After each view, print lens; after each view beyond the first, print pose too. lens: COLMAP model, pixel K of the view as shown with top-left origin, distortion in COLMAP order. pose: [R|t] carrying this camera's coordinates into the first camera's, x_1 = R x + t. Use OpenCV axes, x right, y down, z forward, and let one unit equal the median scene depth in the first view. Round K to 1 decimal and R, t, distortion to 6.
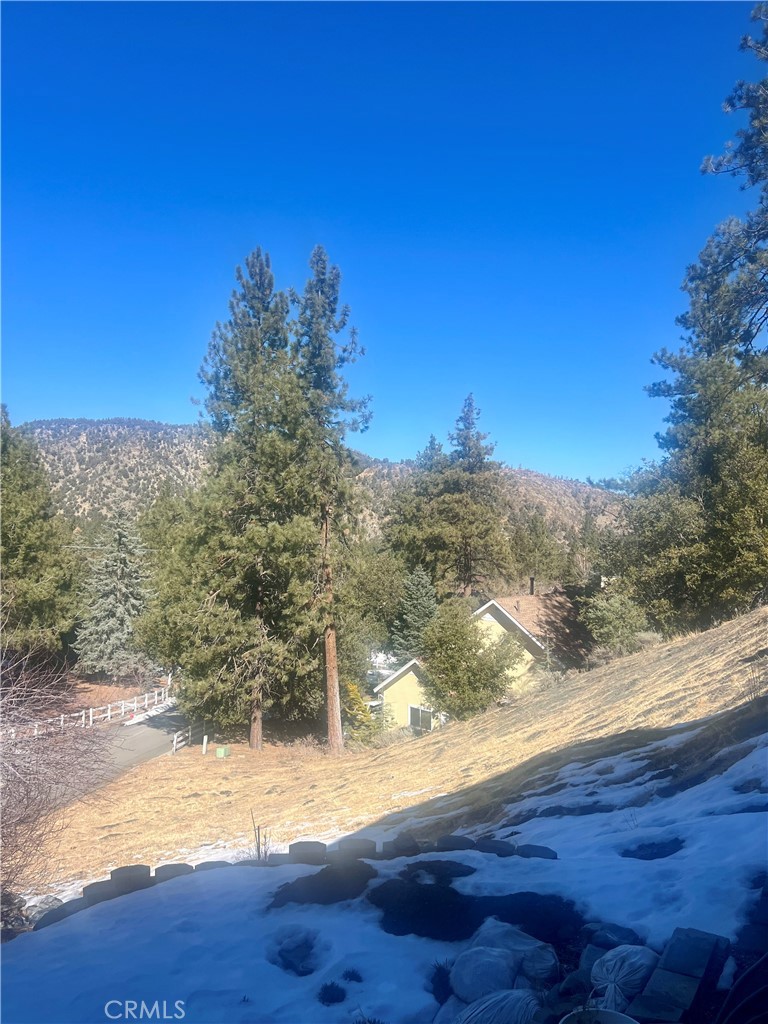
lens RADIAL K [[760.9, 0, 384.0], [0, 760.9, 512.0], [0, 0, 1]] dist [0.129308, -0.273754]
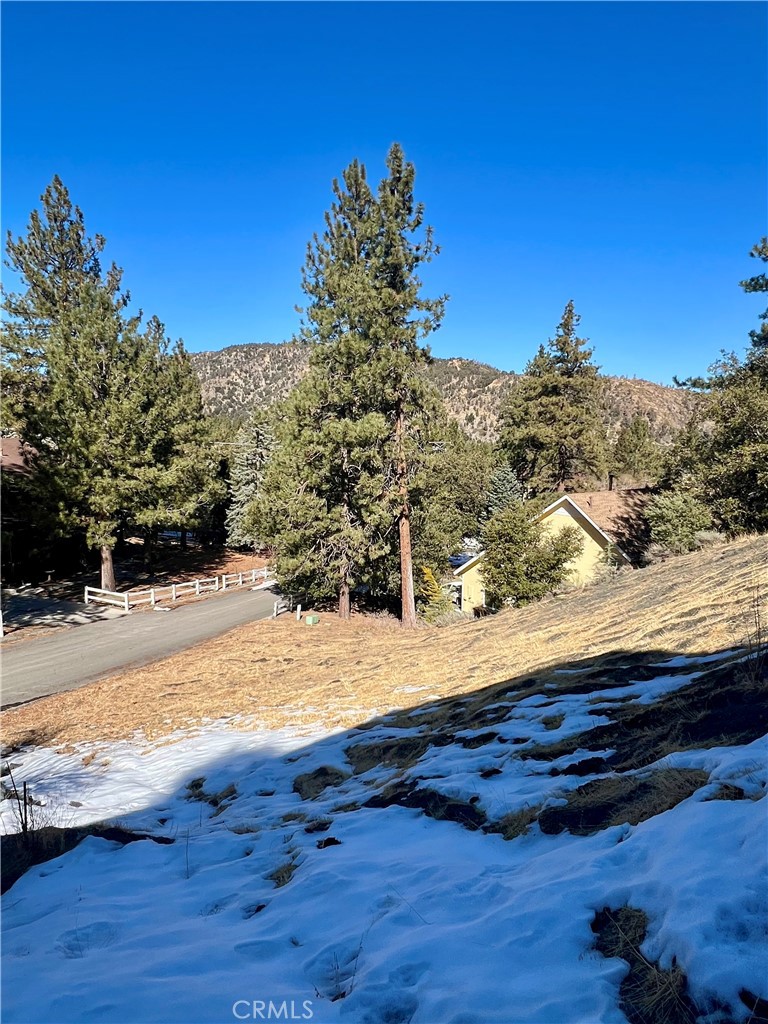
lens RADIAL K [[631.5, 0, 384.0], [0, 631.5, 512.0], [0, 0, 1]] dist [-0.004690, -0.001631]
pose [[0.980698, 0.027998, -0.193516, 0.073463], [0.000773, 0.989133, 0.147025, 0.011633], [0.195529, -0.144336, 0.970018, 0.120751]]
